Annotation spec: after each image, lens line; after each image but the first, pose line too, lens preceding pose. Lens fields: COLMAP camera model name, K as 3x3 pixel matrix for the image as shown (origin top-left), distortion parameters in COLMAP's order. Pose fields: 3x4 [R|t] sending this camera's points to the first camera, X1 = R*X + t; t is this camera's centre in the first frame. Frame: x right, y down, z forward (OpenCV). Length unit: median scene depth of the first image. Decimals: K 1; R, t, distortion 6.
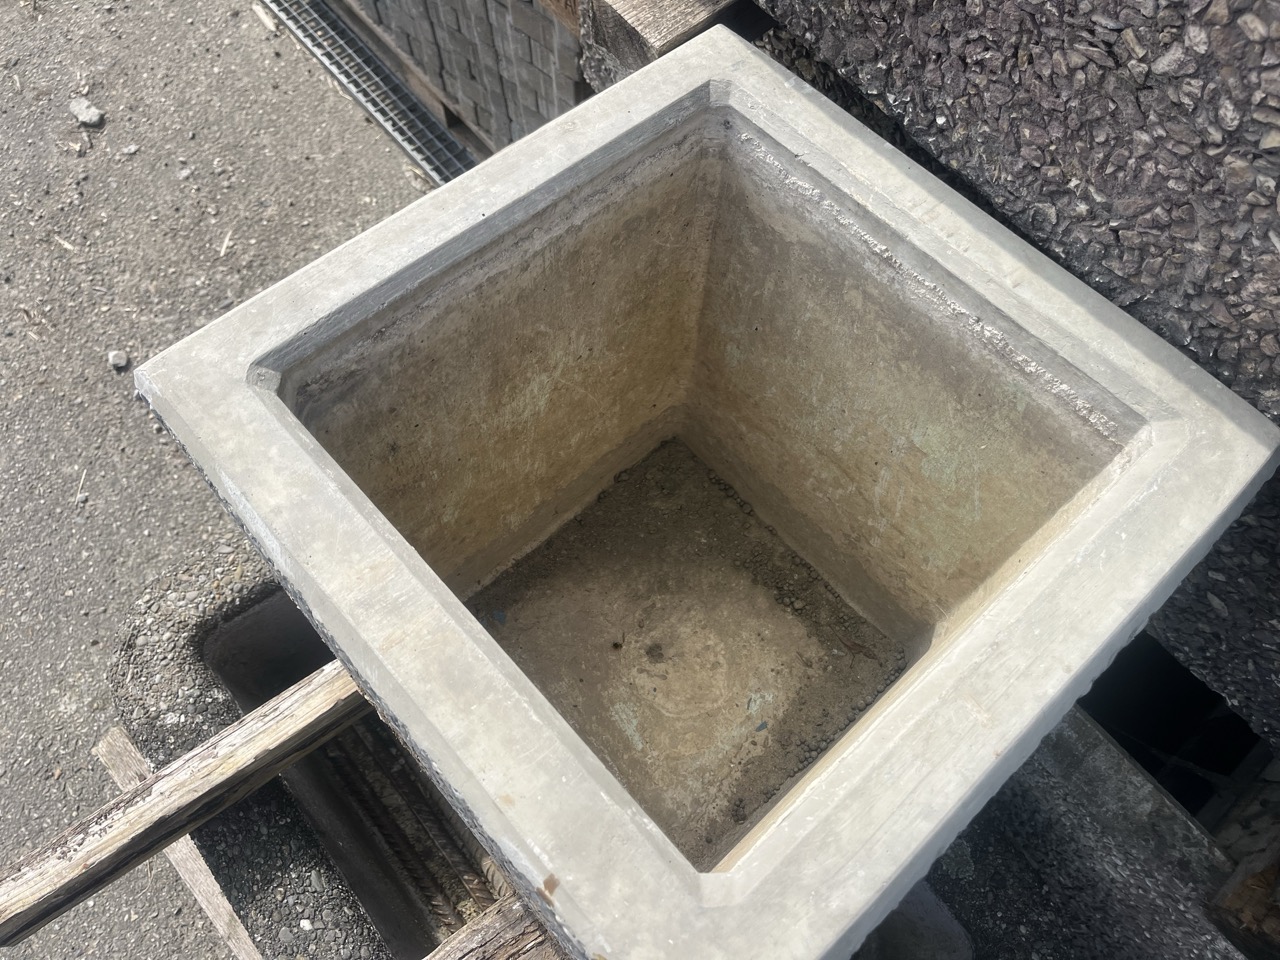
lens RADIAL K [[970.2, 0, 587.5], [0, 970.2, 484.4], [0, 0, 1]] dist [0.058530, -0.089720]
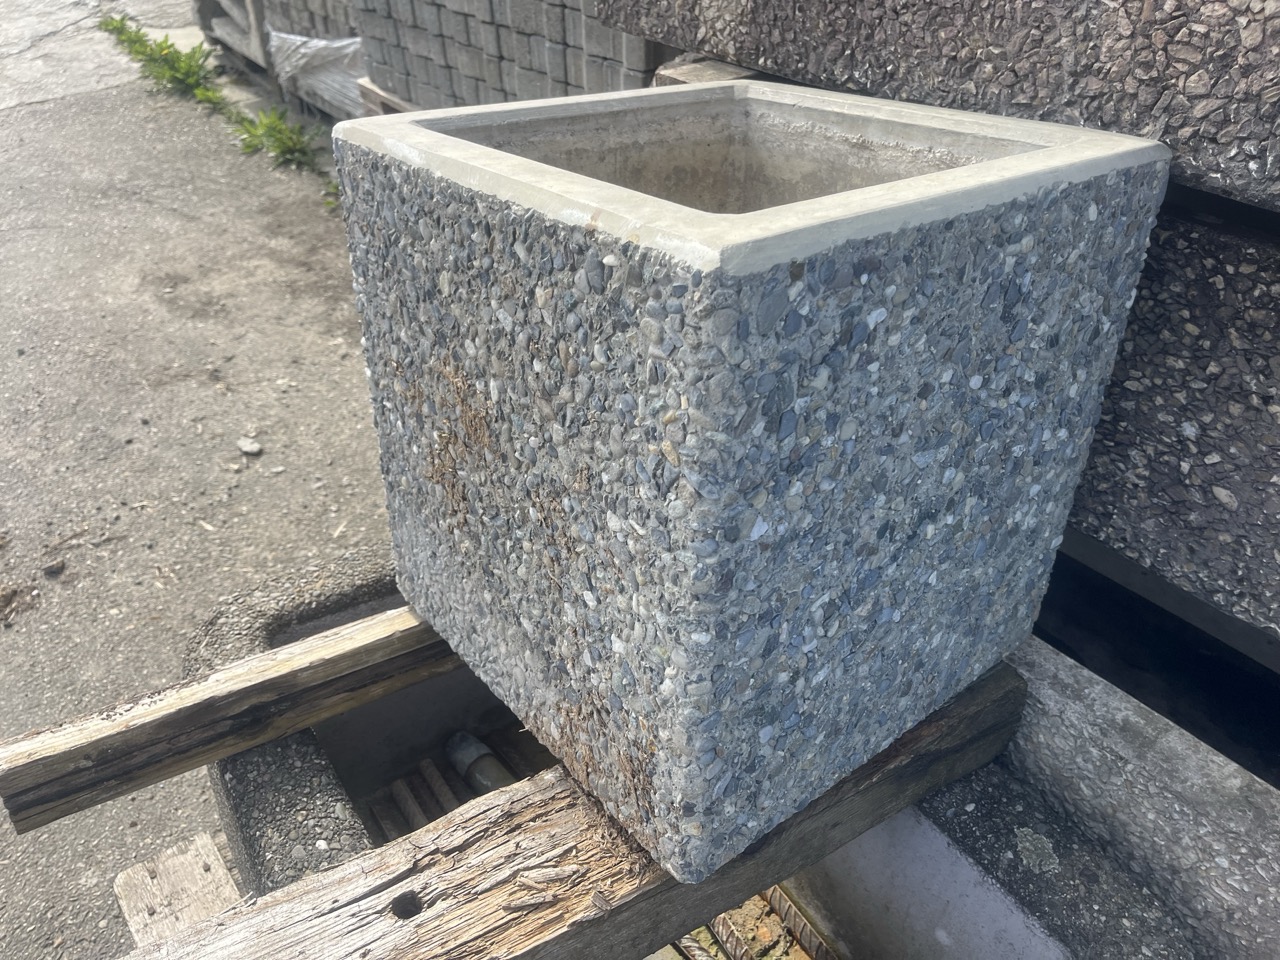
lens RADIAL K [[970.2, 0, 578.2], [0, 970.2, 505.4], [0, 0, 1]] dist [0.058530, -0.089720]
pose [[0.995359, 0.031162, -0.091050, 0.031721], [-0.074576, 0.847756, -0.525117, 0.637039], [0.060825, 0.529470, 0.846146, 0.048739]]
